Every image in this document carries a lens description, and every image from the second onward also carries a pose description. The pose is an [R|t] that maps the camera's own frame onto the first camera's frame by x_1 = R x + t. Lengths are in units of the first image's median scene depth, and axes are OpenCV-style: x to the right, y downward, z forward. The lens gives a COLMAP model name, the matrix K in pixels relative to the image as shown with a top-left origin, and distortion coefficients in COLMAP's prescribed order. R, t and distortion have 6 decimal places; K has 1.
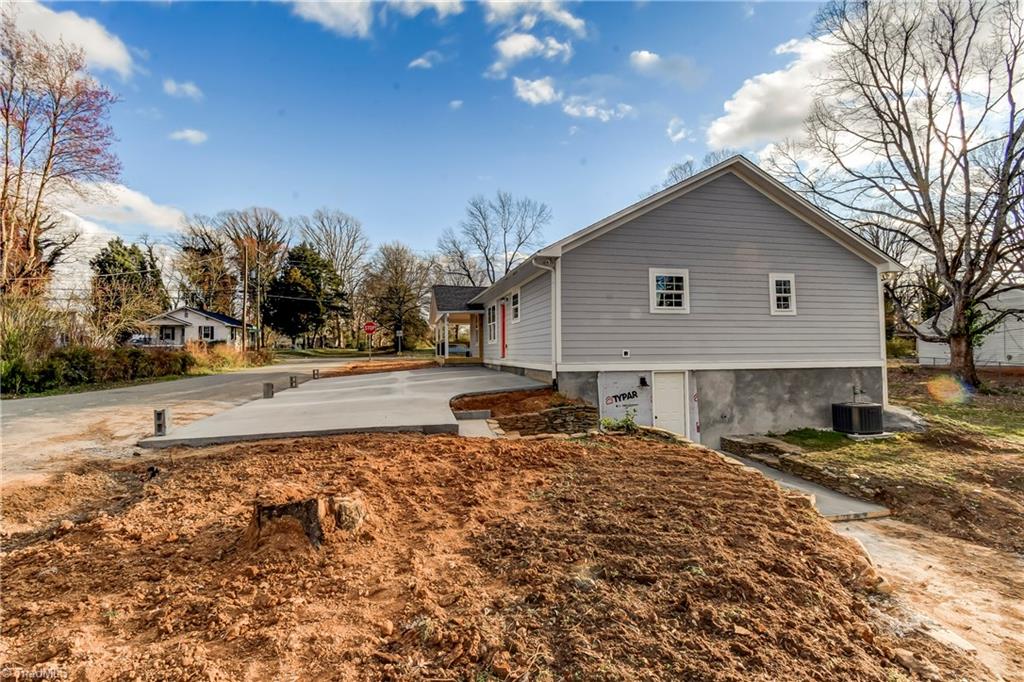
lens RADIAL K [[461.2, 0, 508.1], [0, 461.2, 344.5], [0, 0, 1]] dist [0.020744, -0.017778]
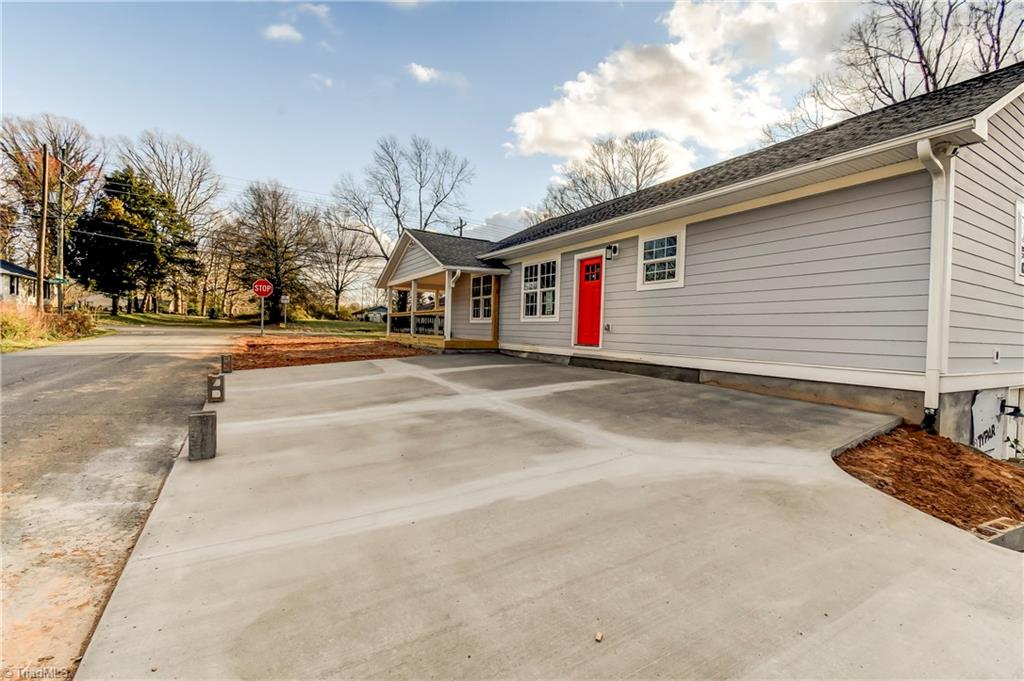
lens RADIAL K [[461.2, 0, 511.2], [0, 461.2, 343.1], [0, 0, 1]] dist [0.020744, -0.017778]
pose [[0.955303, 0.032185, 0.293870, -0.375235], [-0.045441, 0.998229, 0.038390, 0.008414], [-0.292114, -0.050028, 0.955074, 0.571189]]
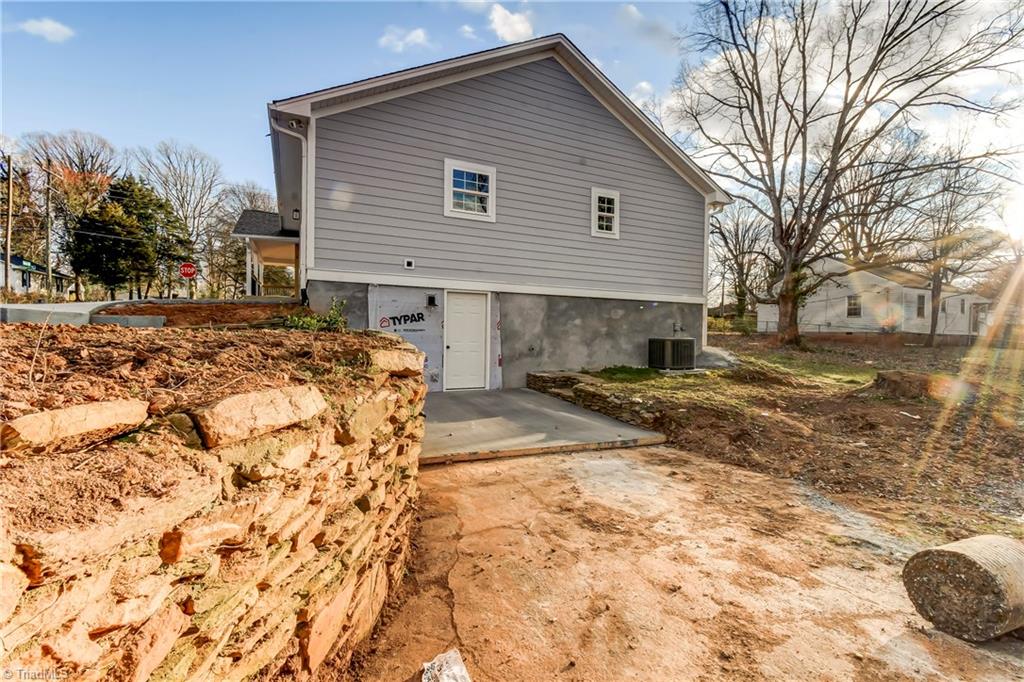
lens RADIAL K [[461.2, 0, 509.5], [0, 461.2, 347.2], [0, 0, 1]] dist [0.020744, -0.017778]
pose [[0.976302, 0.020308, 0.215457, 0.222649], [-0.032829, 0.997963, 0.054692, 0.097587], [-0.213908, -0.060469, 0.974981, 0.165860]]
